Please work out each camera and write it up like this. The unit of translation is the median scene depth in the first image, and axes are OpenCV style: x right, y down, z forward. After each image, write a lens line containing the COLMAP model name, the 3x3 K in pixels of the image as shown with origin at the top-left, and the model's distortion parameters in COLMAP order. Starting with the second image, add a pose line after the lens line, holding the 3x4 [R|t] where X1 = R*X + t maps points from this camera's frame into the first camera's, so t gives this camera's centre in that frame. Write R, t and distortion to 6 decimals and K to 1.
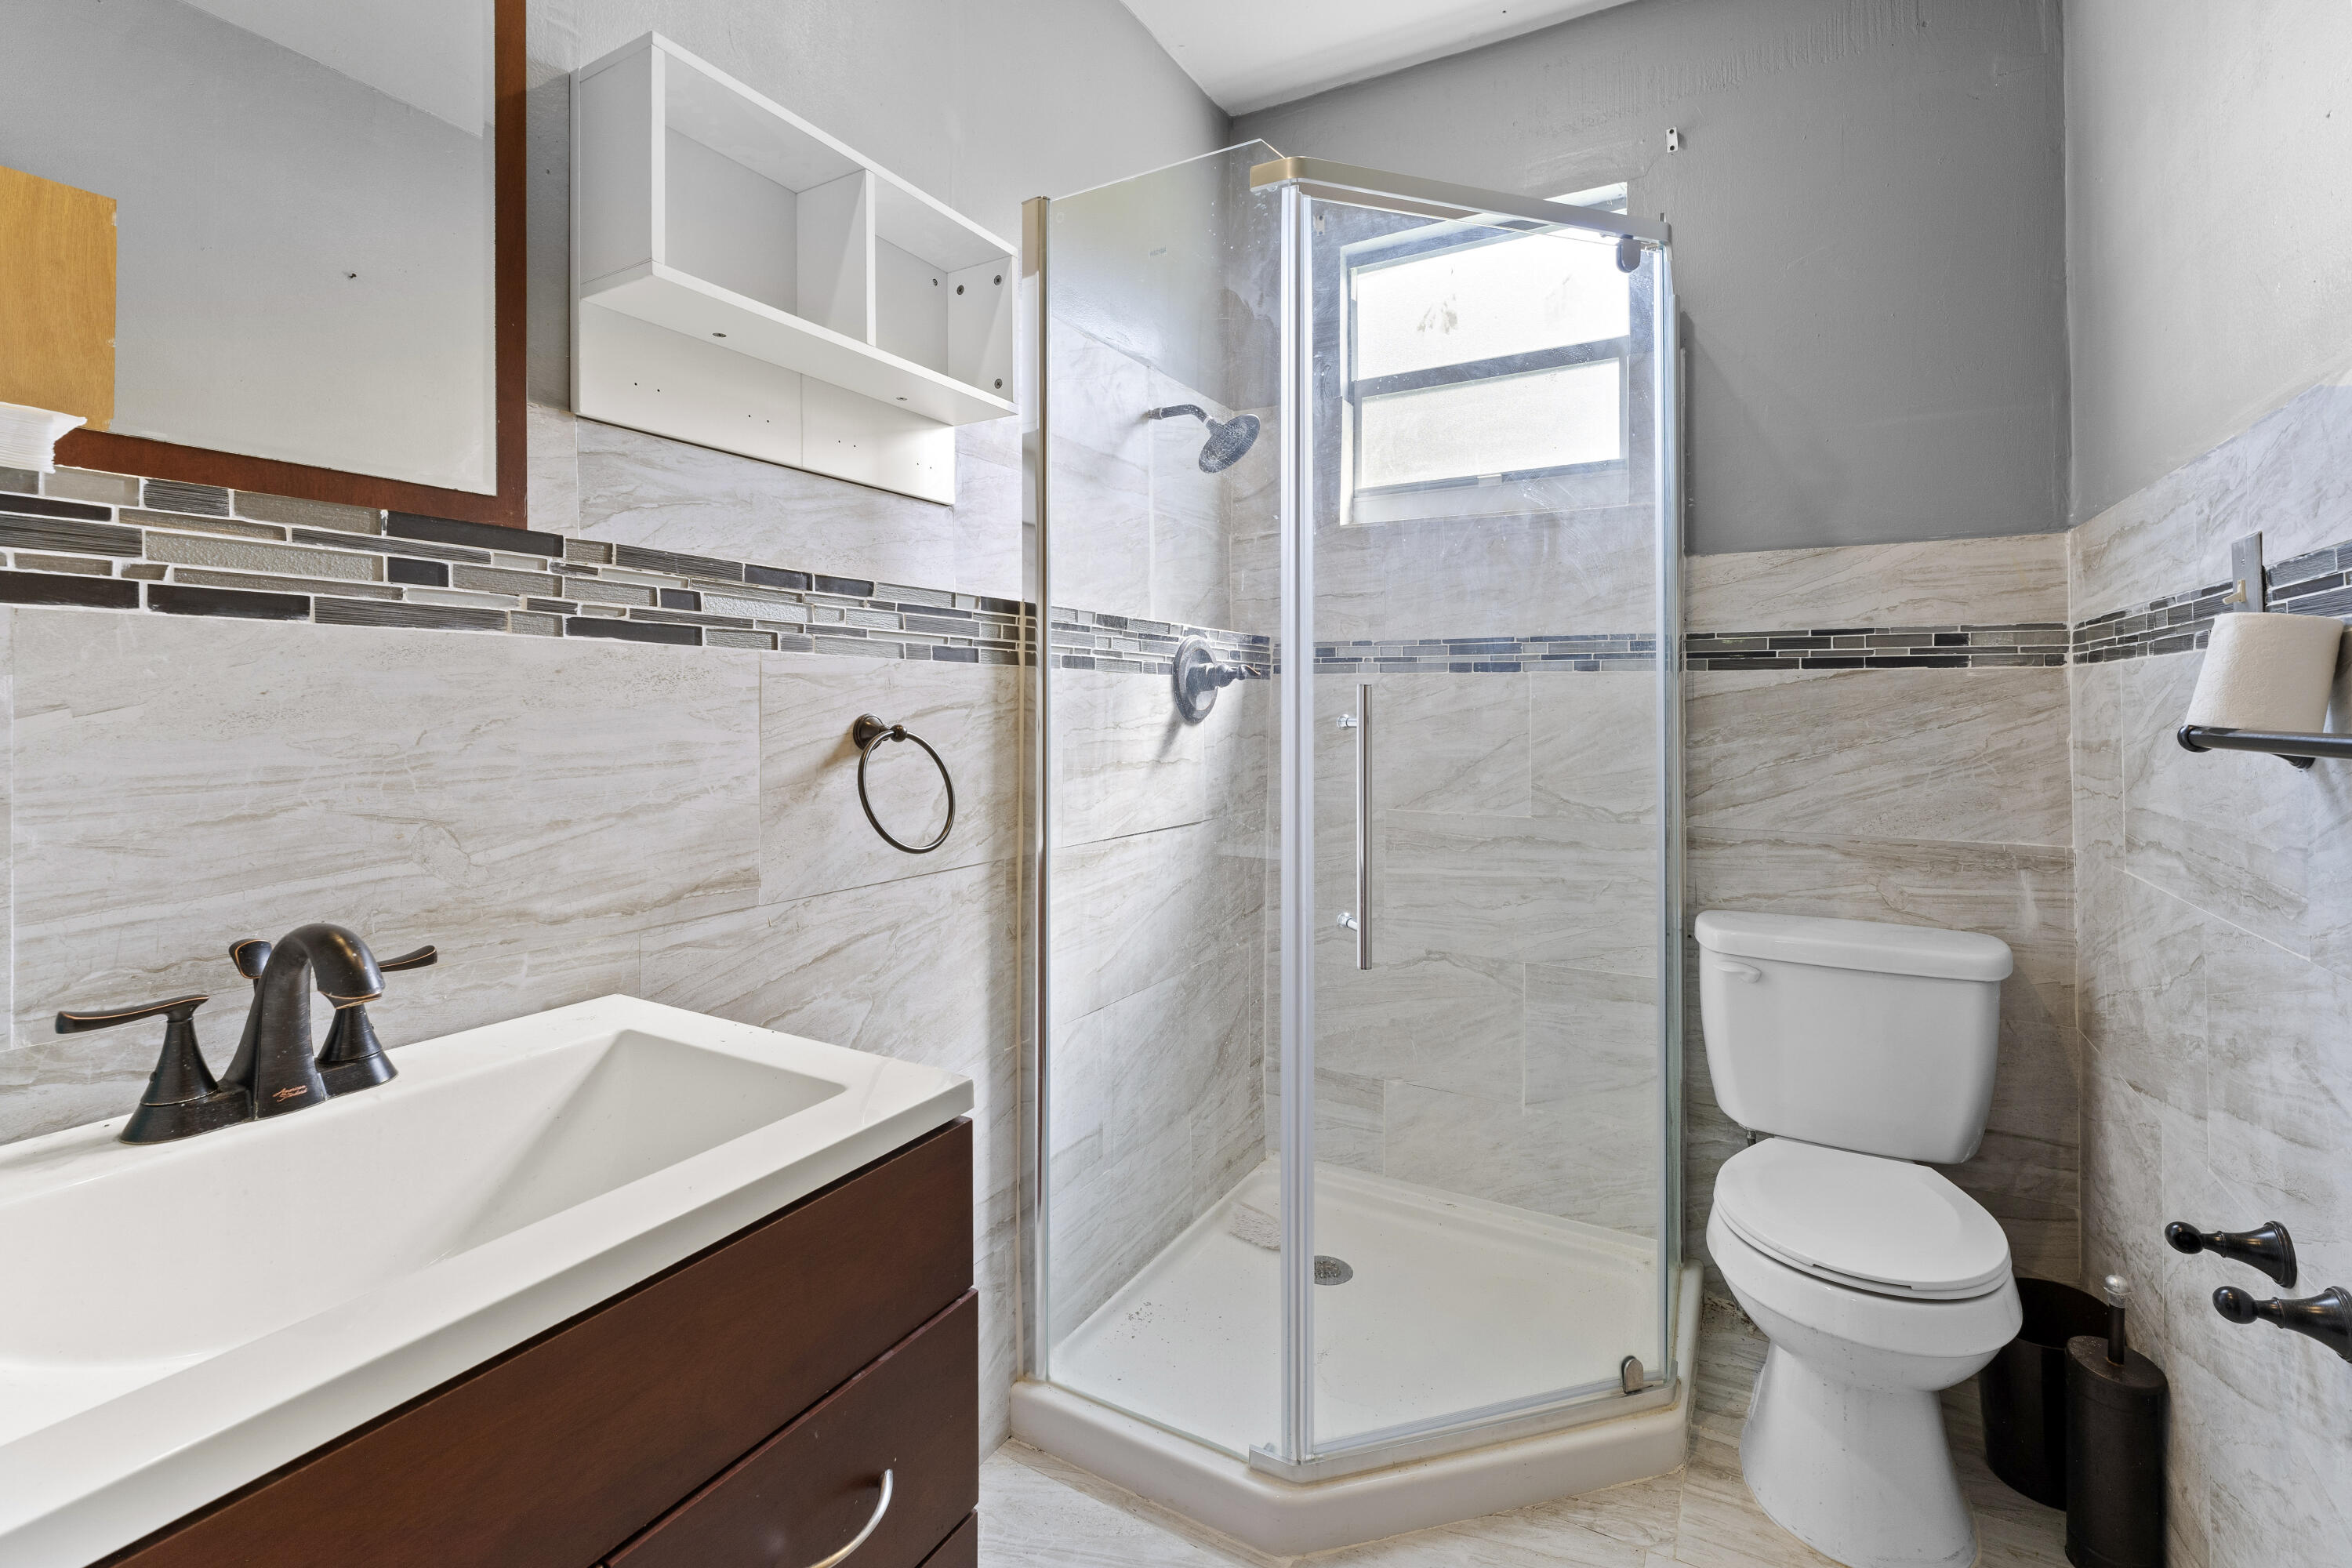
lens RADIAL K [[1026.3, 0, 1187.1], [0, 1026.3, 706.4], [0, 0, 1]] dist [-0.000621, -0.000456]
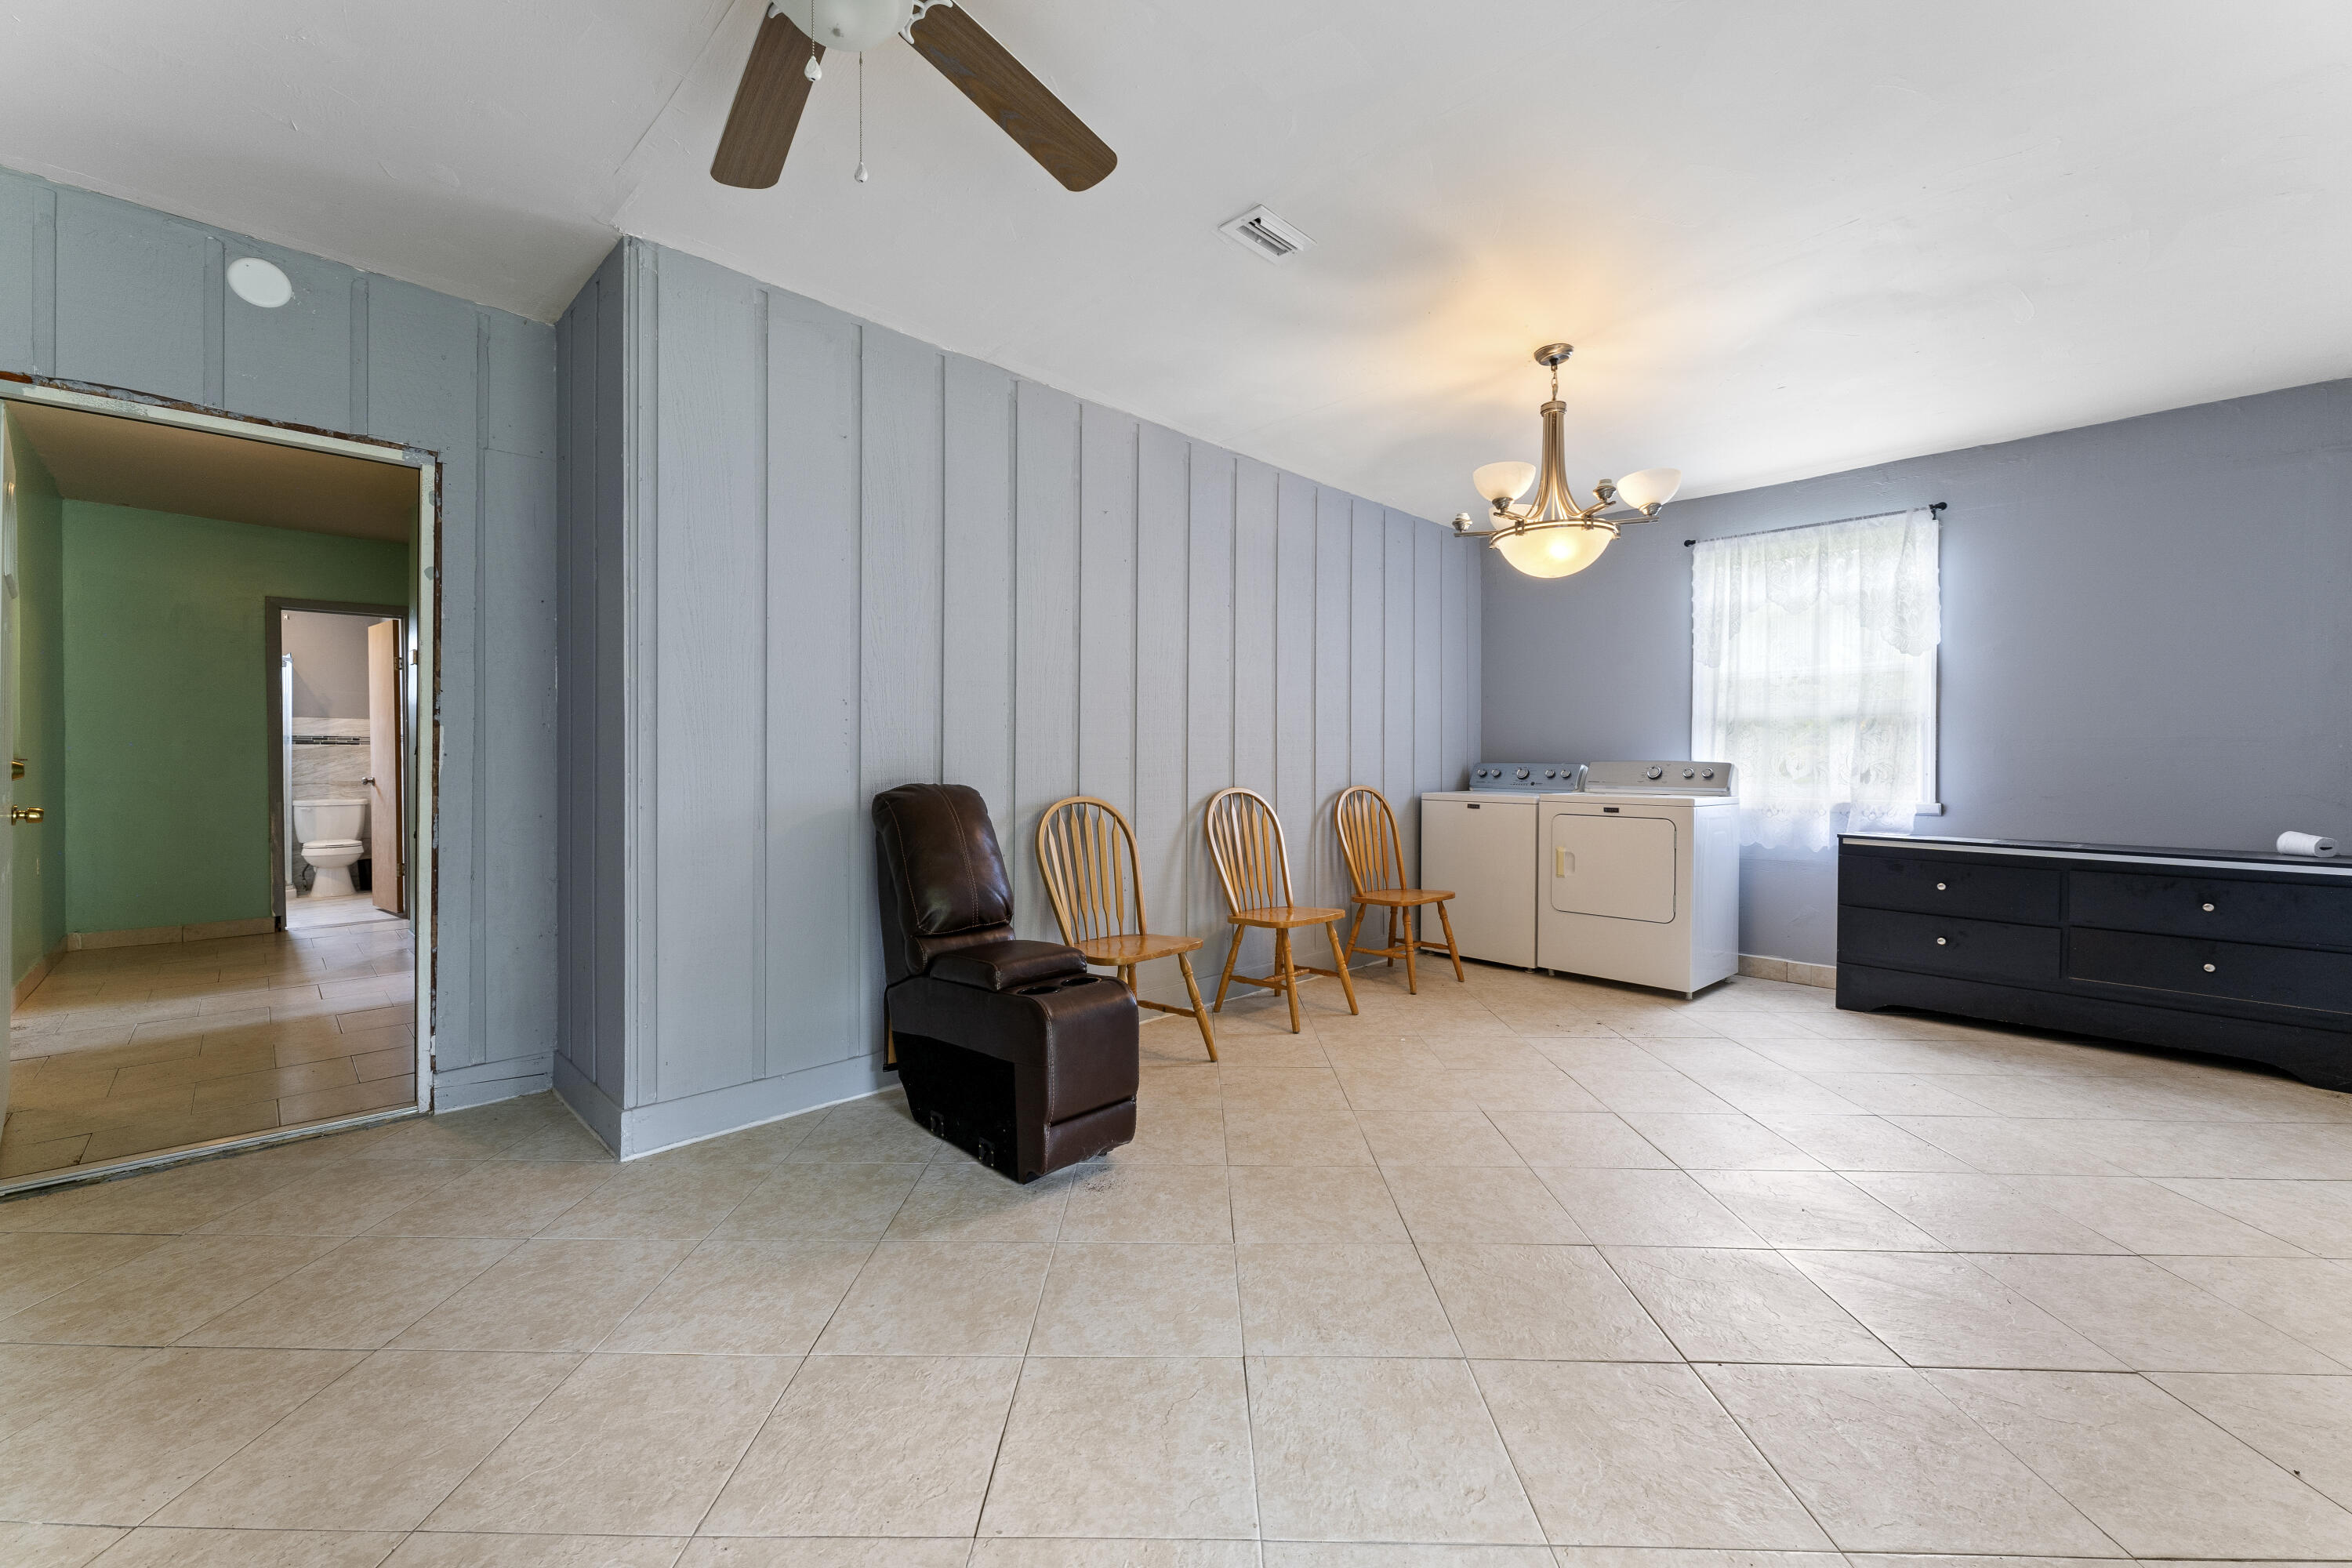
lens RADIAL K [[935.4, 0, 1174.0], [0, 935.4, 773.3], [0, 0, 1]] dist [0.001422, 0.000059]
pose [[0.263687, -0.006156, 0.964589, -2.451509], [-0.004101, 0.999963, 0.007503, 0.044311], [-0.964599, -0.005934, 0.263653, -3.814770]]
